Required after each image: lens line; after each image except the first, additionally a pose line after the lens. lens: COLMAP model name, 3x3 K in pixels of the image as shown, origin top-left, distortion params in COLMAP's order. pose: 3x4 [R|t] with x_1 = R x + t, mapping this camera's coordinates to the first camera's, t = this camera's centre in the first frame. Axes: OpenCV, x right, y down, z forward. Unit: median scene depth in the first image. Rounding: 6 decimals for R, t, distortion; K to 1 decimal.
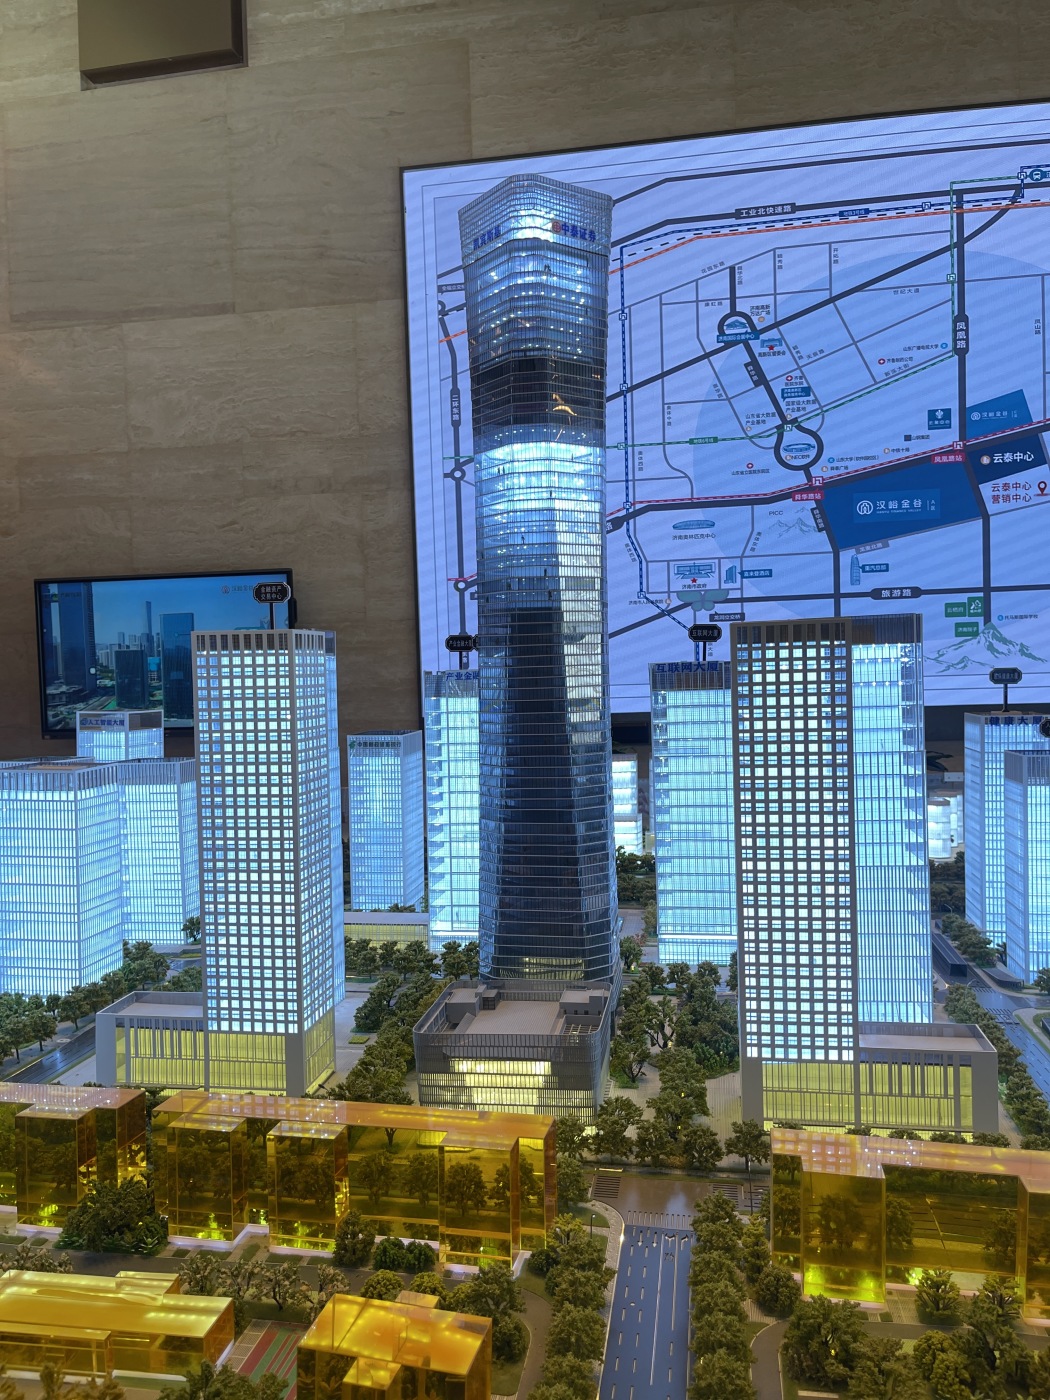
lens RADIAL K [[1082.5, 0, 524.0], [0, 1082.5, 694.4], [0, 0, 1]] dist [0.030339, -0.075617]
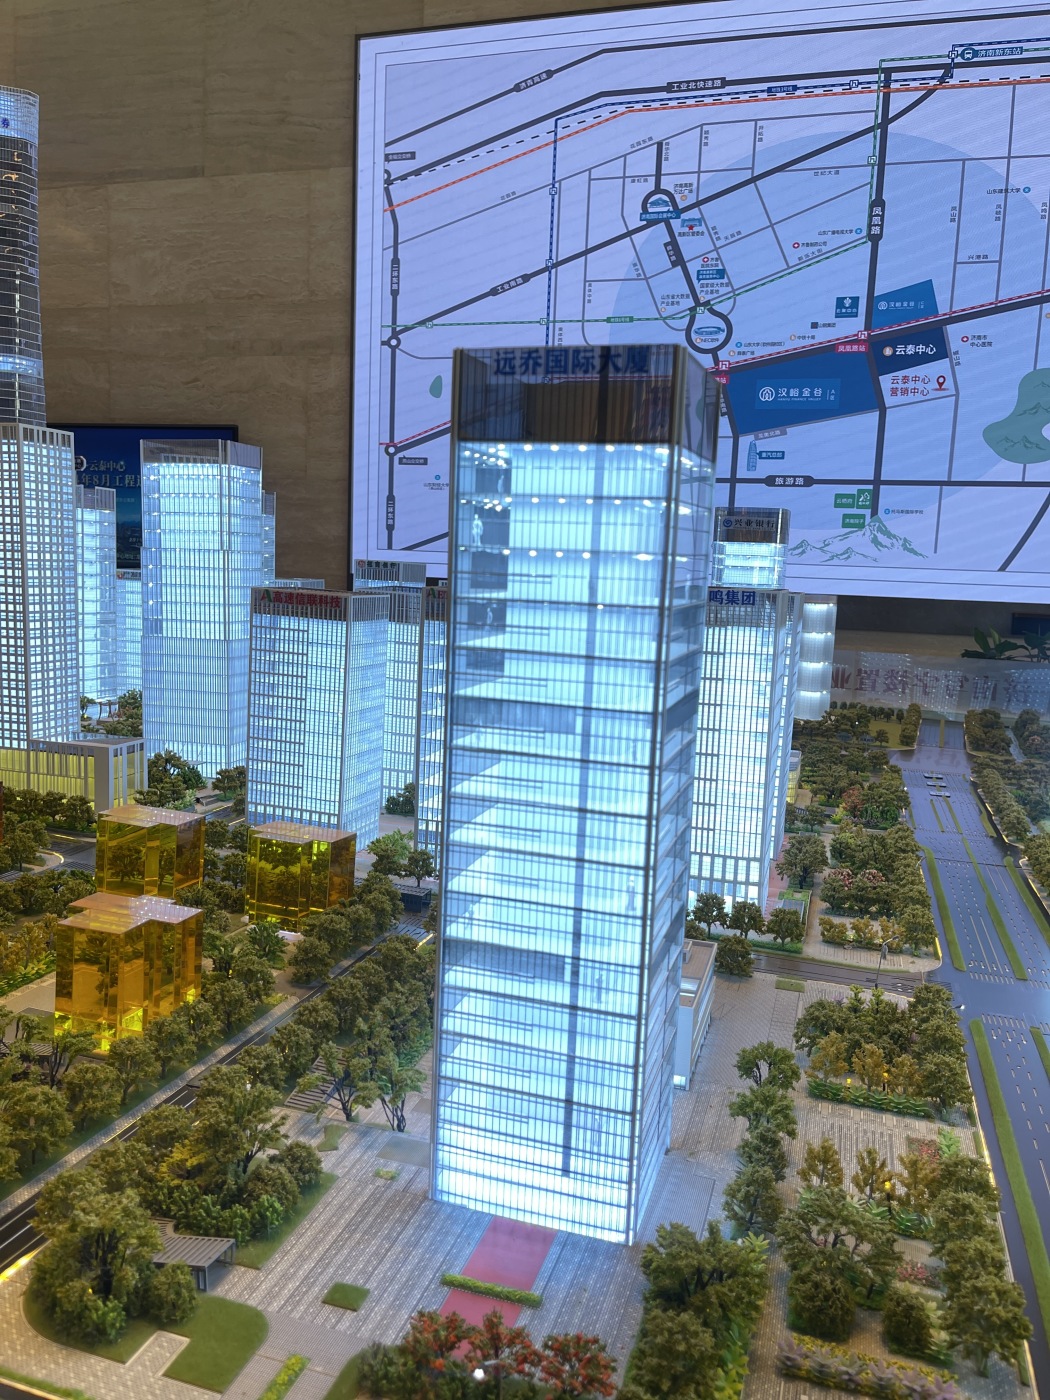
lens RADIAL K [[1082.5, 0, 521.9], [0, 1082.5, 707.5], [0, 0, 1]] dist [0.030339, -0.075617]
pose [[0.989595, 0.084881, -0.116180, 0.226651], [-0.070808, 0.990207, 0.120320, 0.013067], [0.125255, -0.110842, 0.985913, -0.066774]]
